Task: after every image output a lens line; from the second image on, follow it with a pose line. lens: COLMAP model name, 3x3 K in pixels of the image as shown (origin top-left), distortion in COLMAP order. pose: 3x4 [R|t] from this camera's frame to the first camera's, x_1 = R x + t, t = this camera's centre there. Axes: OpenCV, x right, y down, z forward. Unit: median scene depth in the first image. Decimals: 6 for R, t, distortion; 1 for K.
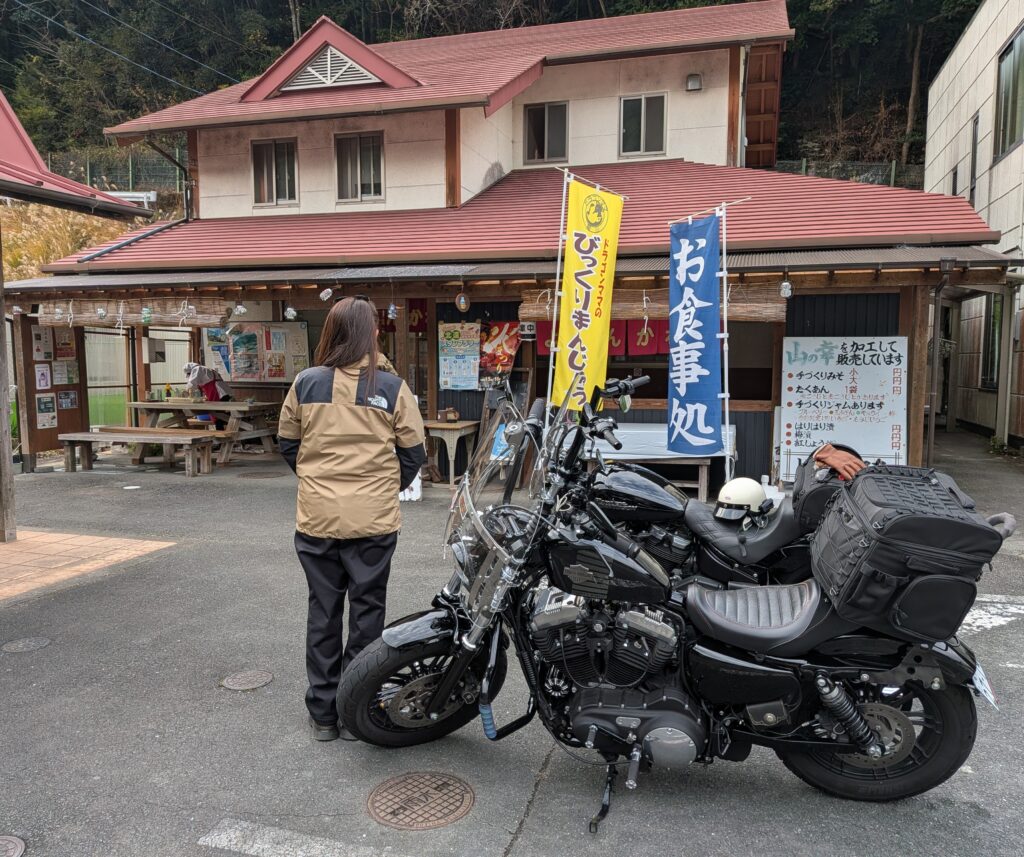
lens RADIAL K [[859.2, 0, 511.4], [0, 859.2, 427.0], [0, 0, 1]] dist [0.037598, -0.016779]
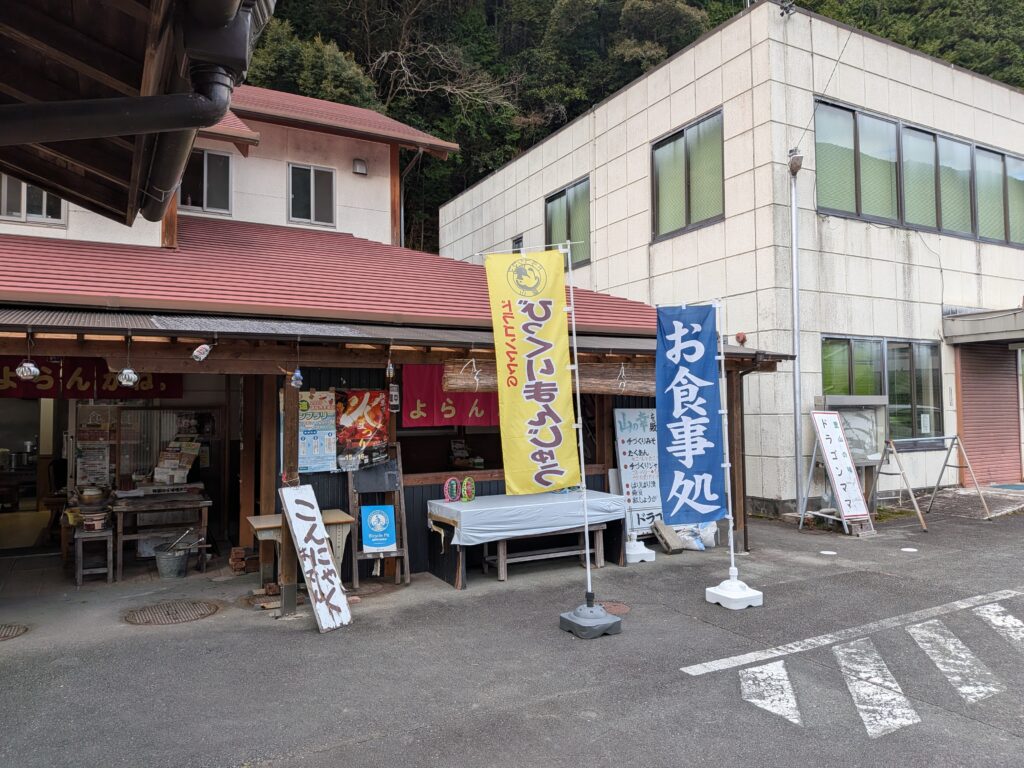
lens RADIAL K [[745.0, 0, 512.2], [0, 745.0, 386.2], [0, 0, 1]] dist [0.028227, 0.000401]
pose [[0.707153, 0.015448, 0.706891, -0.489426], [0.065926, 0.993965, -0.087673, -0.056296], [-0.703980, 0.108601, 0.701868, 0.400100]]
